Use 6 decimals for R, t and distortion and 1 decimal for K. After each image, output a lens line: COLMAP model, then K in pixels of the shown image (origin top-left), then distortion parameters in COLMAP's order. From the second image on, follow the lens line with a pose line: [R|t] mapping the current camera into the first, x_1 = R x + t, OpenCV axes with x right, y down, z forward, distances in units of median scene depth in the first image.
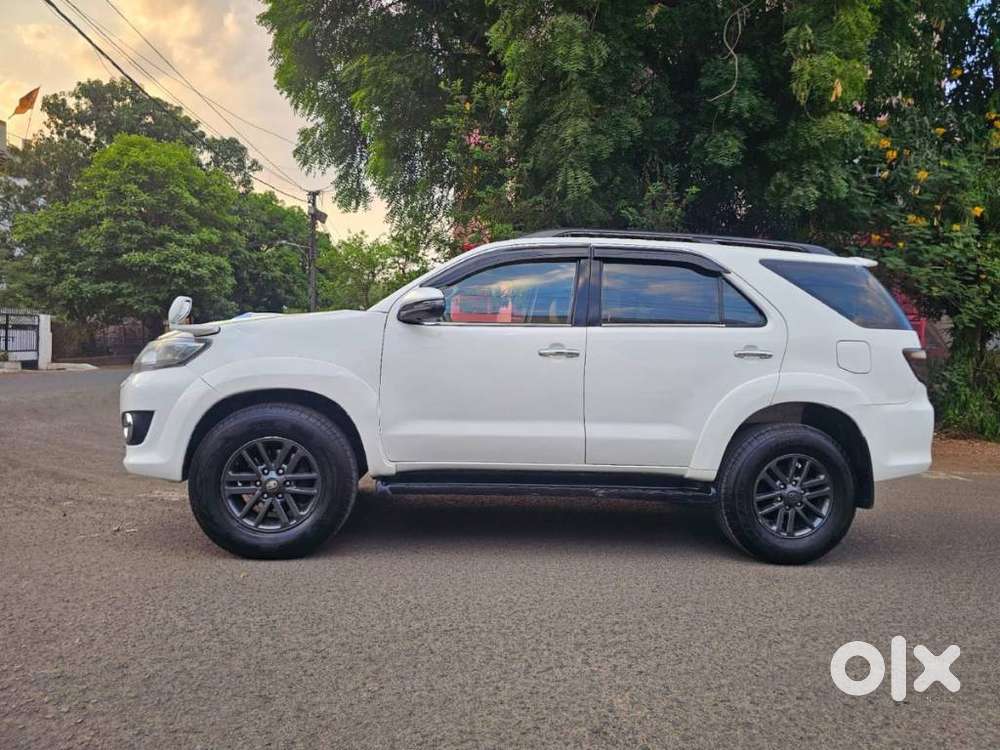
lens RADIAL K [[681.3, 0, 551.7], [0, 681.3, 374.5], [0, 0, 1]] dist [0.045657, -0.039732]
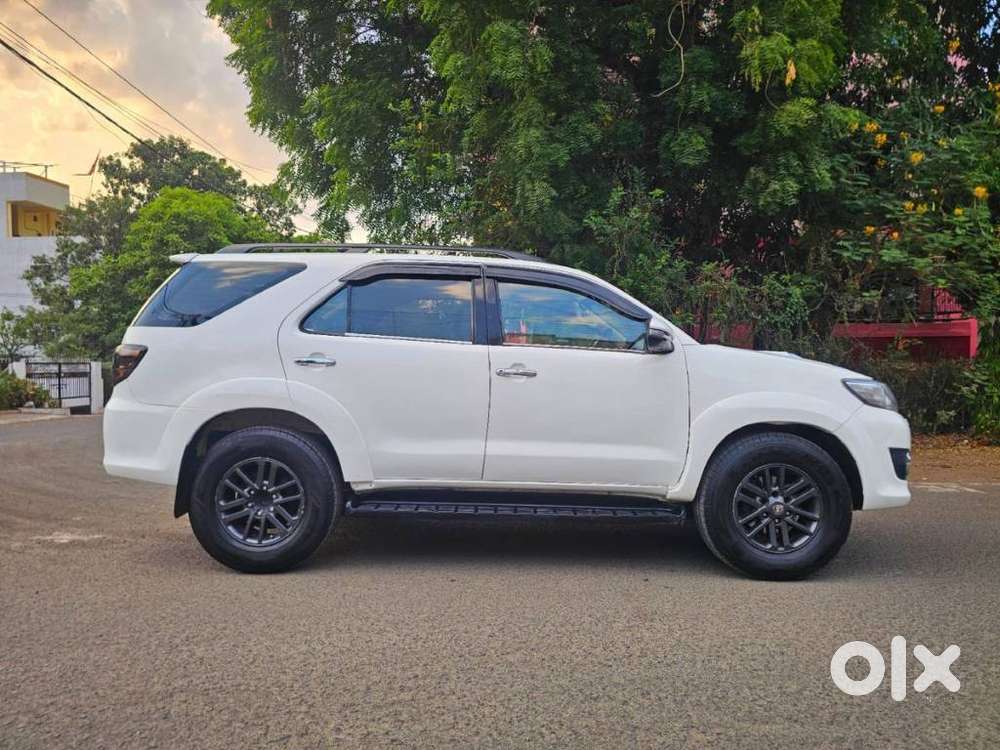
lens RADIAL K [[681.3, 0, 551.7], [0, 681.3, 374.5], [0, 0, 1]] dist [0.045657, -0.039732]
pose [[0.993555, -0.050527, -0.101467, 0.130946], [0.047005, 0.998216, -0.036806, 0.007661], [0.103146, 0.031799, 0.994158, 0.050448]]
